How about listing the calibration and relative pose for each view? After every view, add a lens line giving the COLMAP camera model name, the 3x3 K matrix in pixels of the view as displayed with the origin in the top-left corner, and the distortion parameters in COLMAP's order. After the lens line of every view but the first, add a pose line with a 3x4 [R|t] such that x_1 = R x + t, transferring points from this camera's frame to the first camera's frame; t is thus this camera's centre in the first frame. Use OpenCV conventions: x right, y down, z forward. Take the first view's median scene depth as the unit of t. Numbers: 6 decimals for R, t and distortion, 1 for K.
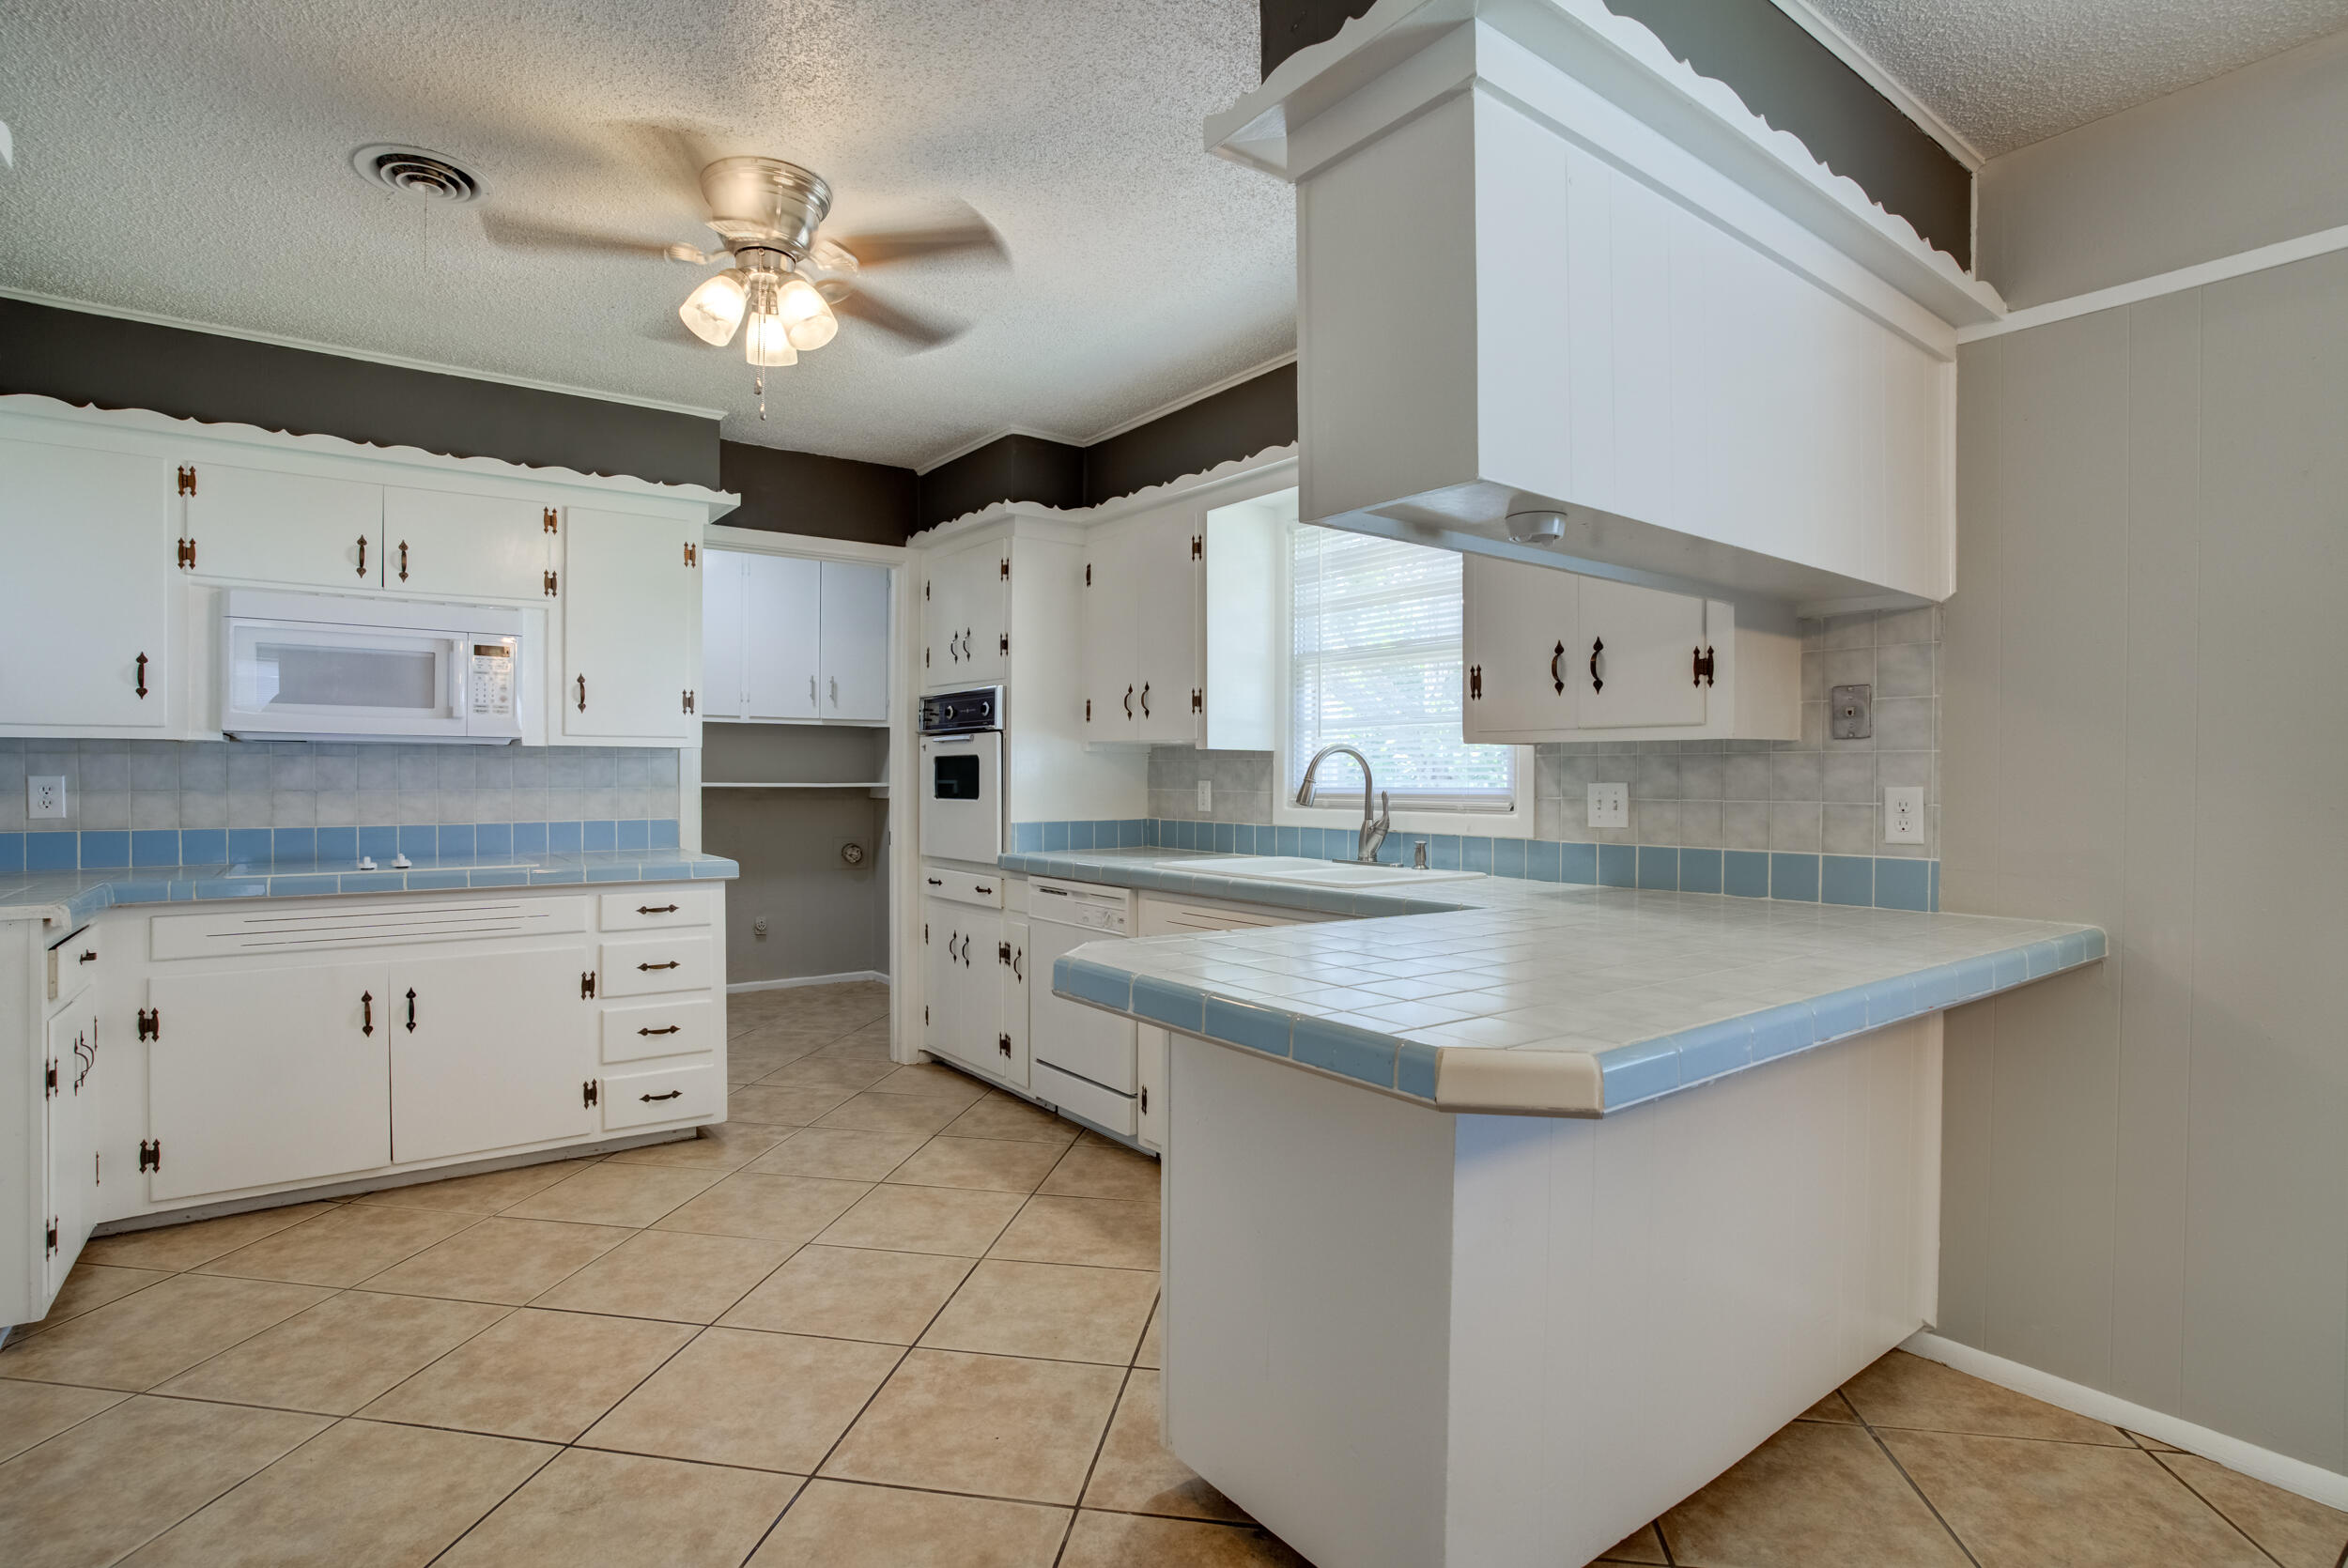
lens RADIAL K [[1158.2, 0, 1172.4], [0, 1158.2, 788.2], [0, 0, 1]] dist [-0.063687, 0.026053]
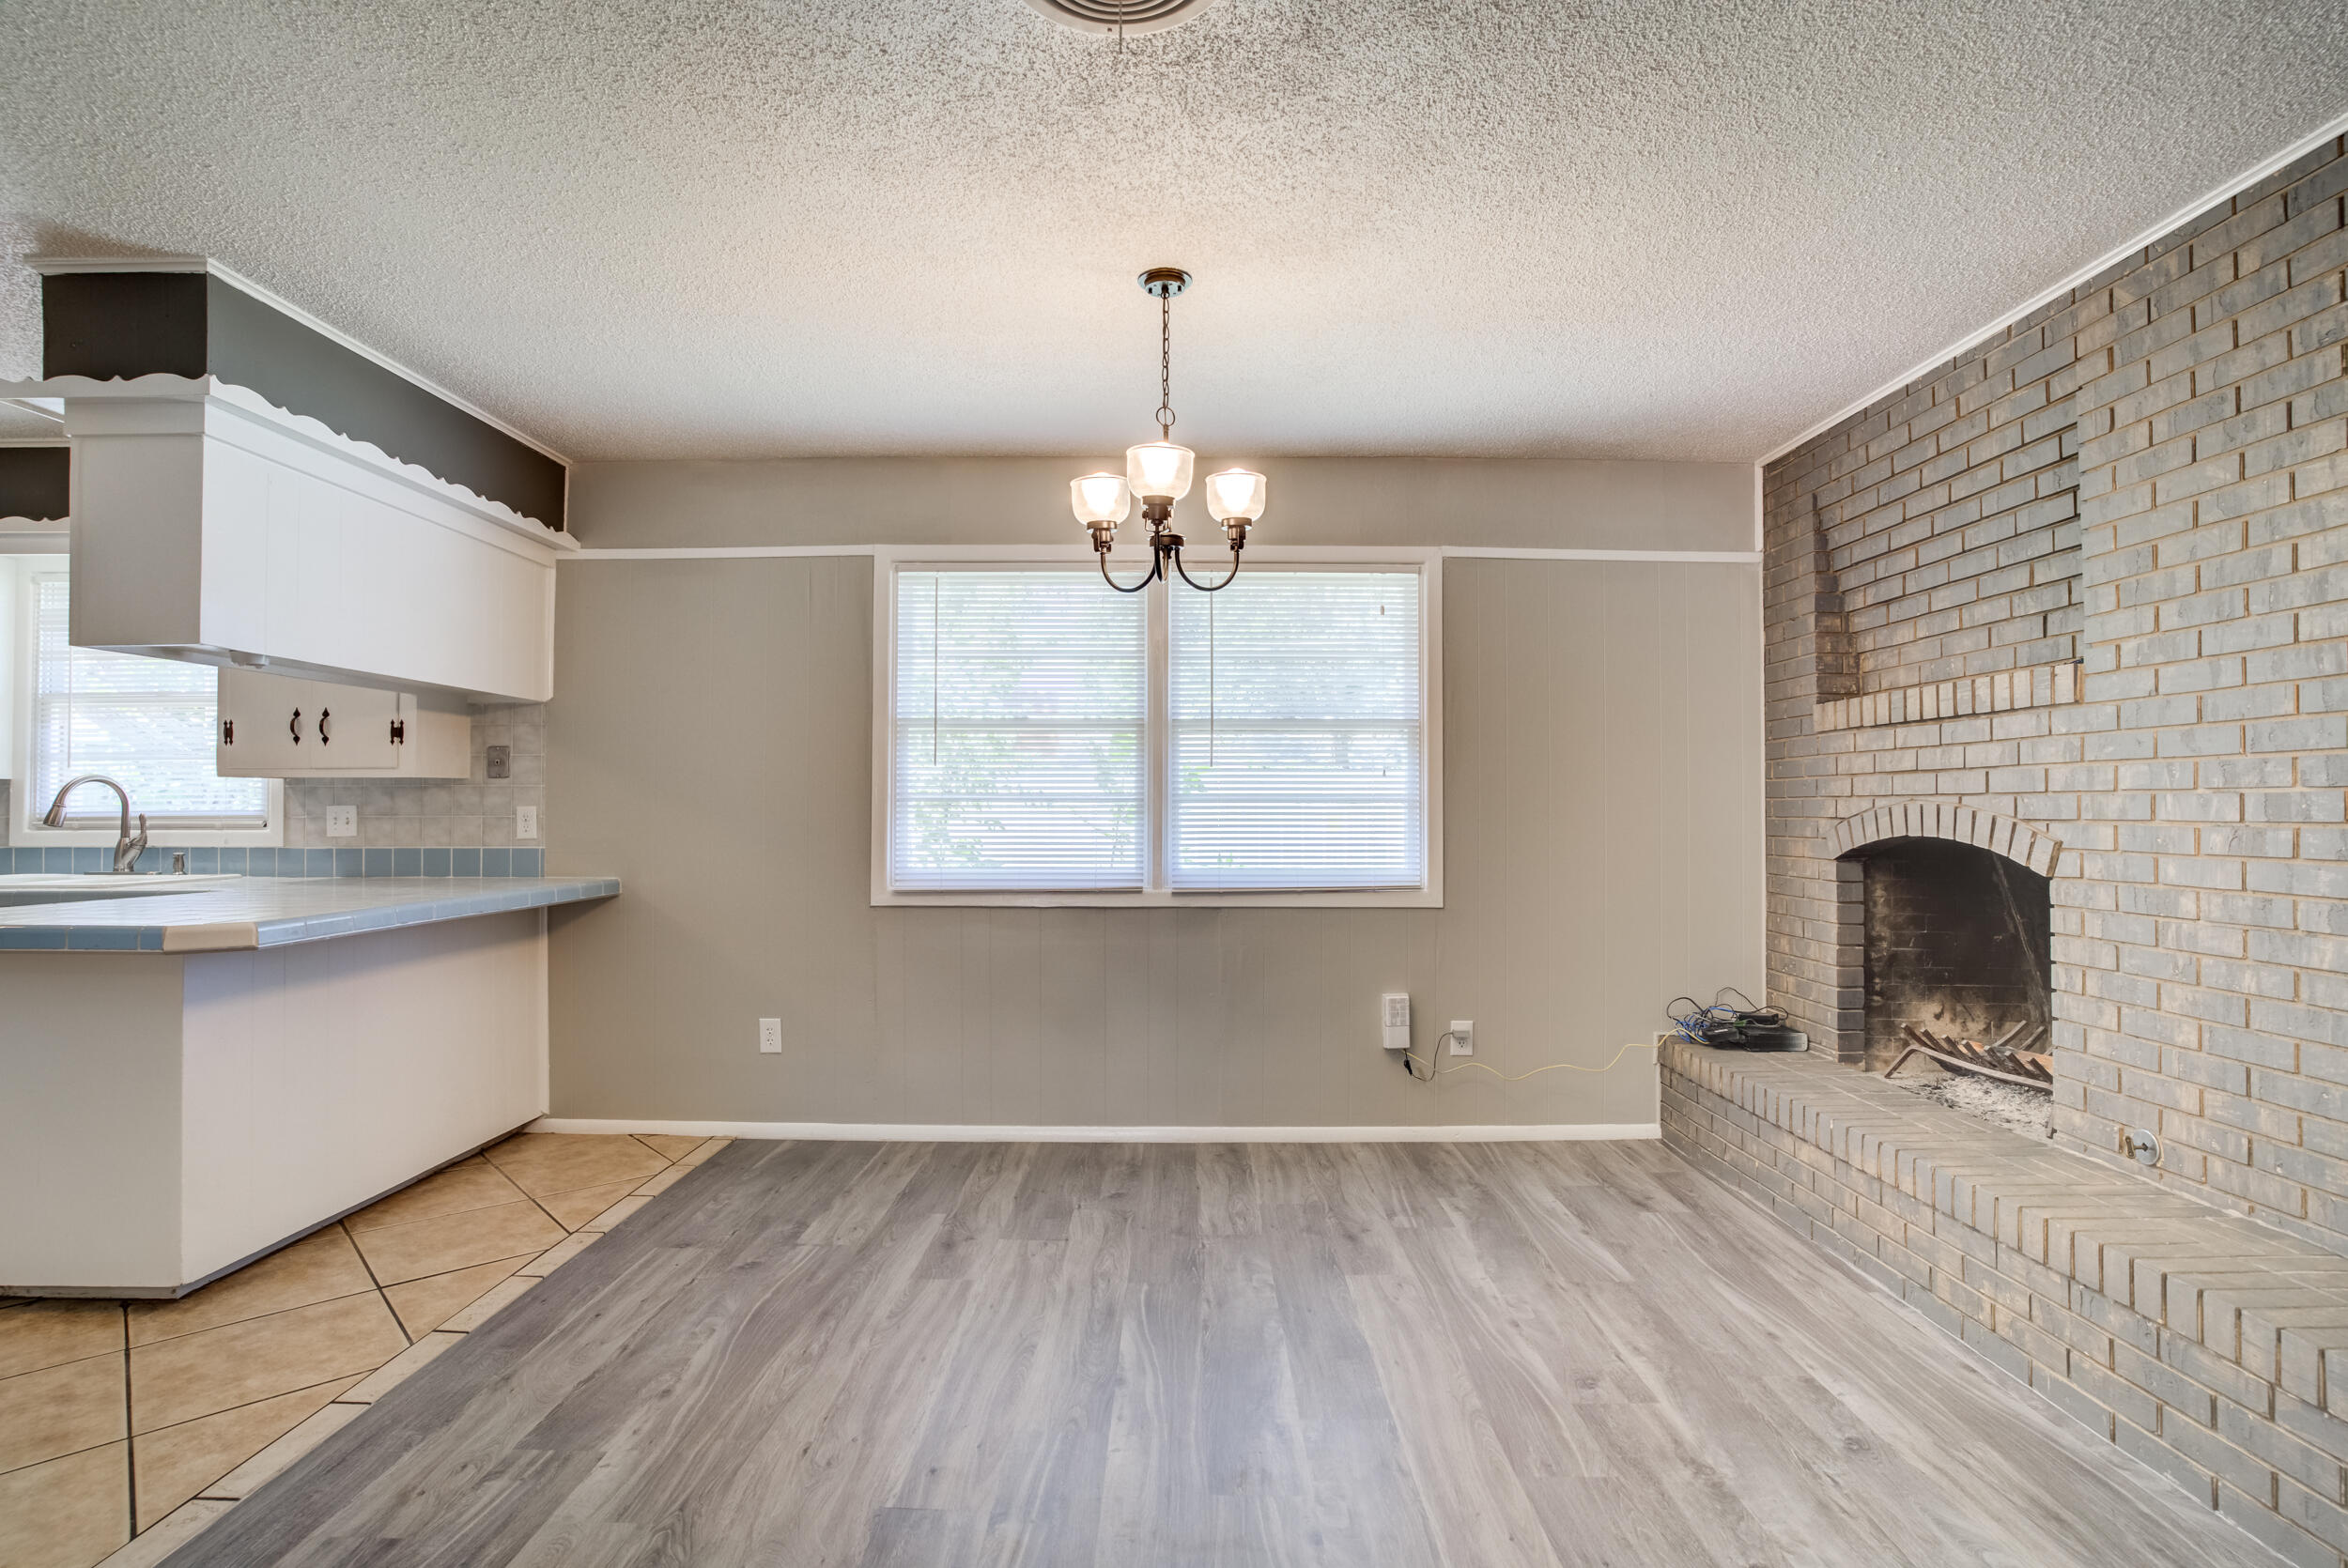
lens RADIAL K [[1158.2, 0, 1163.8], [0, 1158.2, 790.0], [0, 0, 1]] dist [-0.063687, 0.026053]
pose [[0.607646, 0.006317, 0.794183, -0.098028], [0.011989, 0.999781, -0.017126, 0.010454], [-0.794118, 0.019927, 0.607437, -0.569004]]
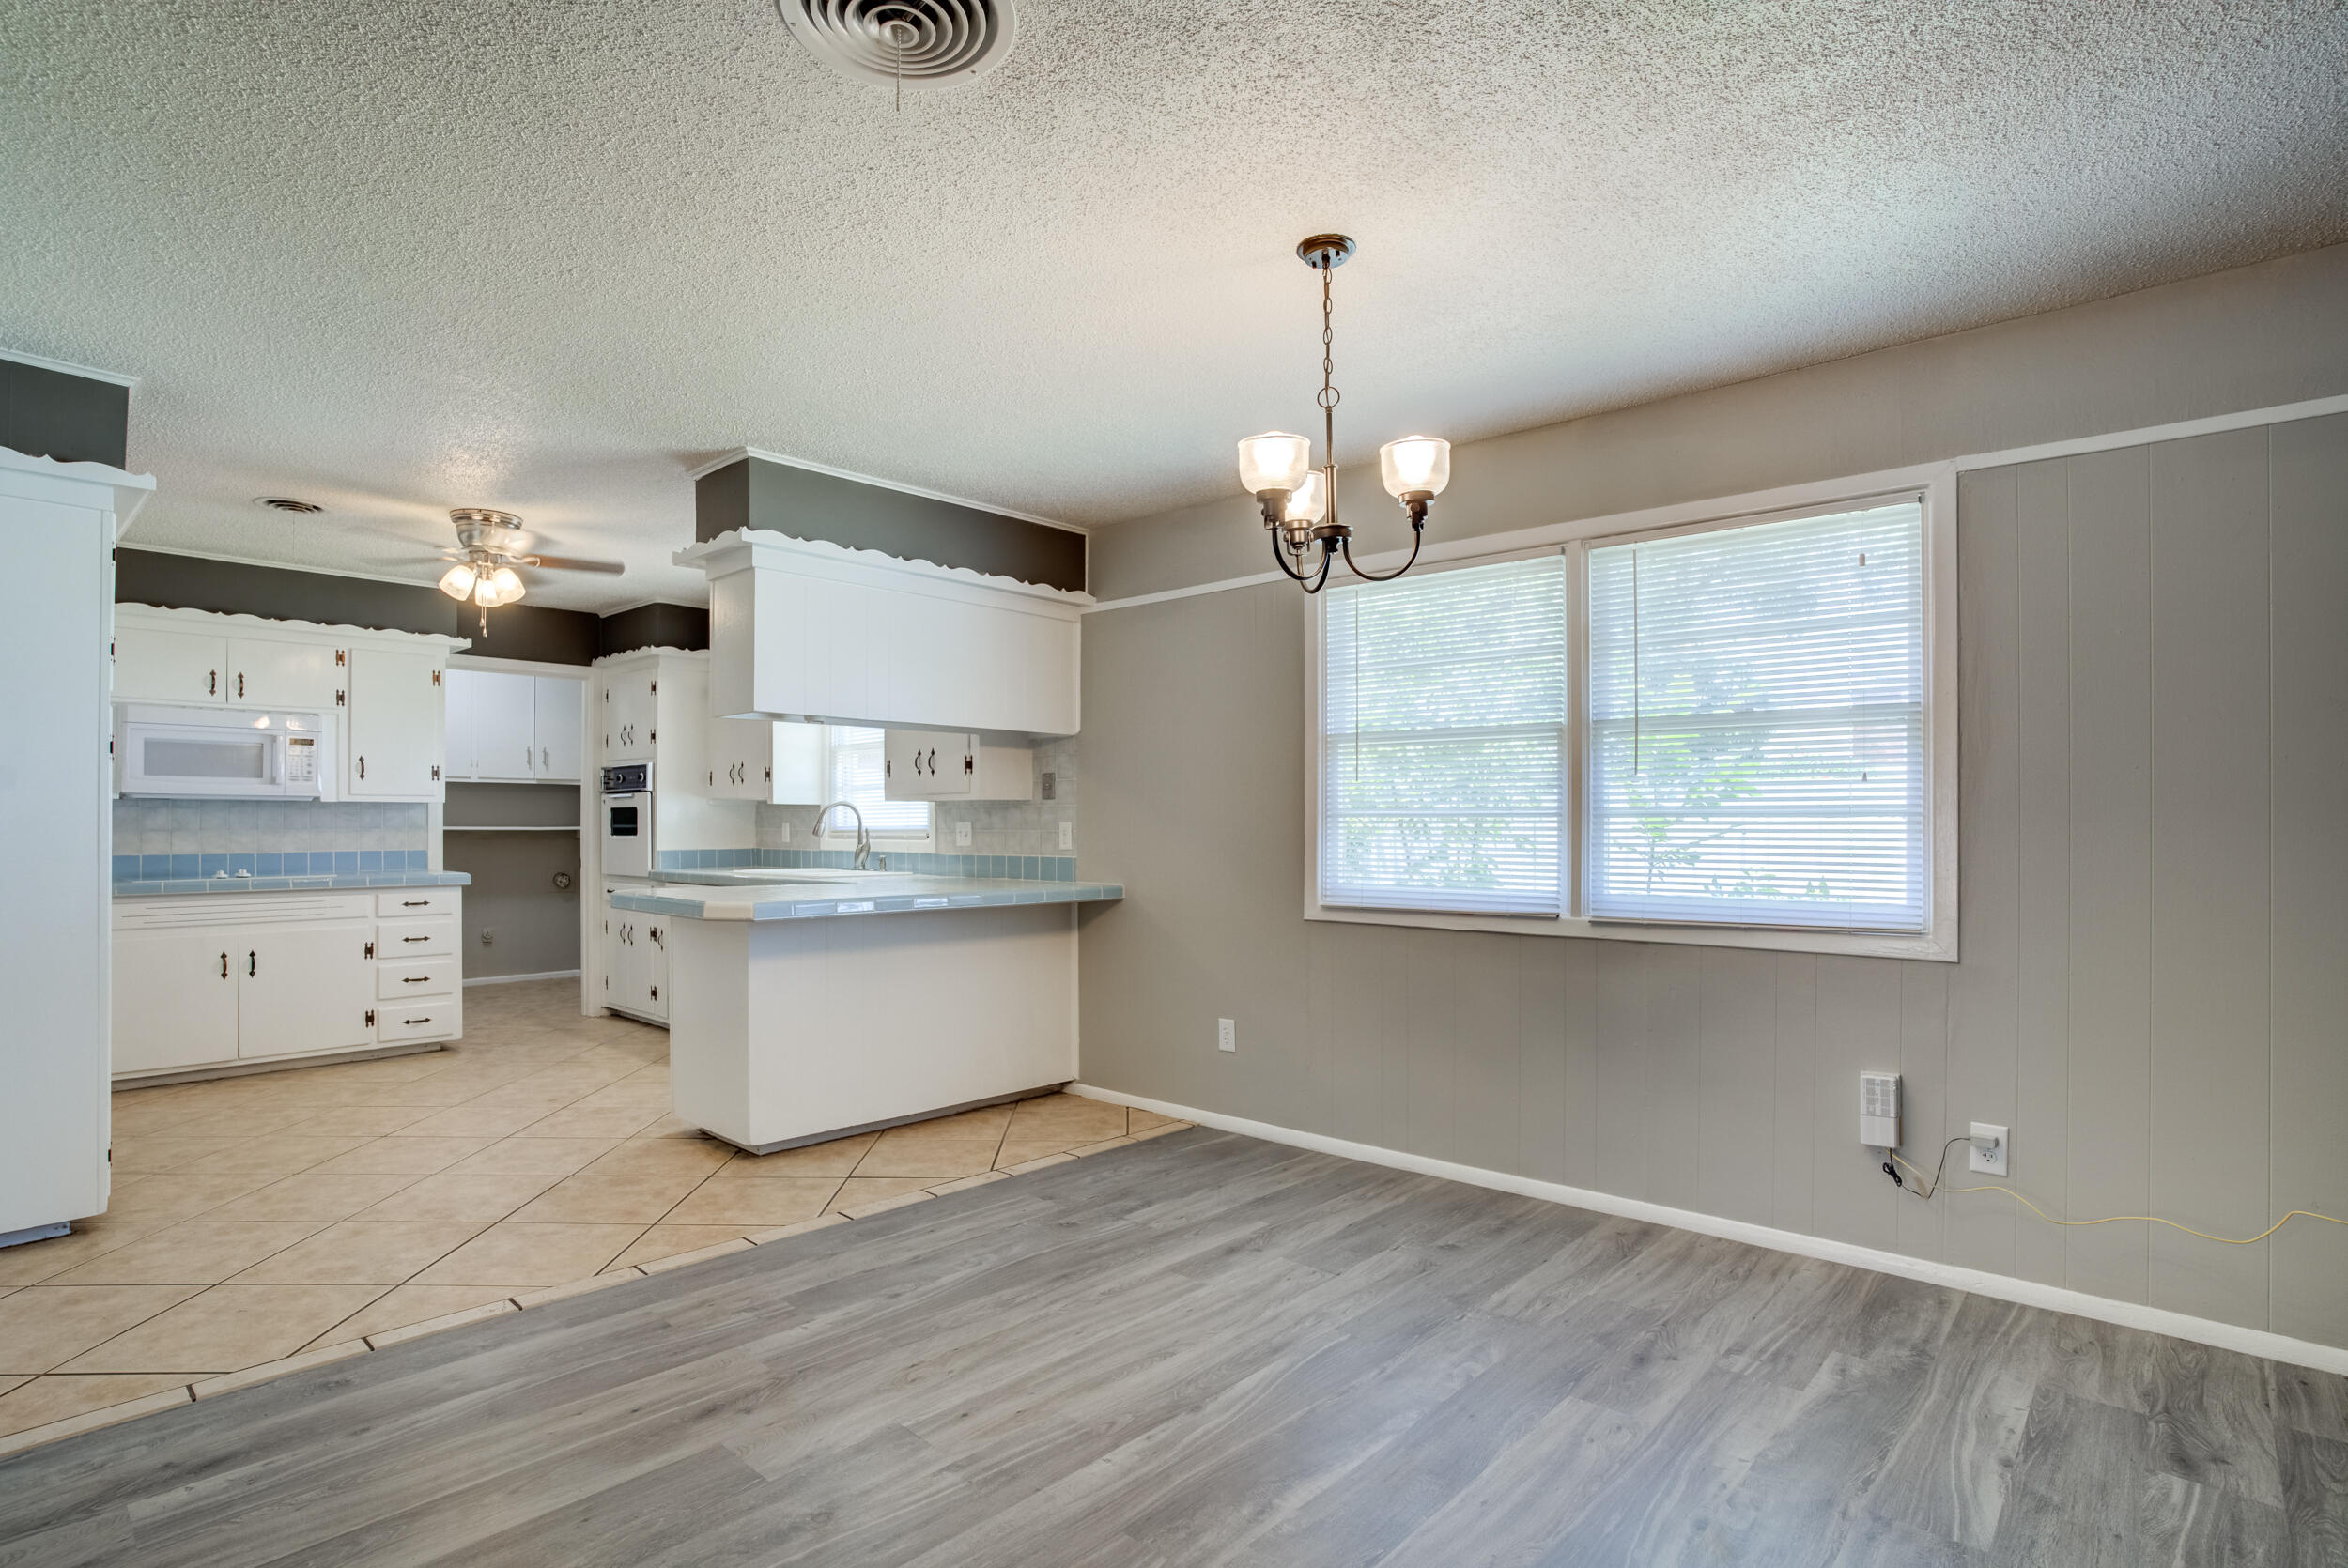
lens RADIAL K [[1158.2, 0, 1165.6], [0, 1158.2, 822.2], [0, 0, 1]] dist [-0.063687, 0.026053]
pose [[0.981731, -0.003511, 0.190244, 0.289872], [0.005786, 0.999918, -0.011404, 0.016404], [-0.190188, 0.012296, 0.981671, -0.783705]]
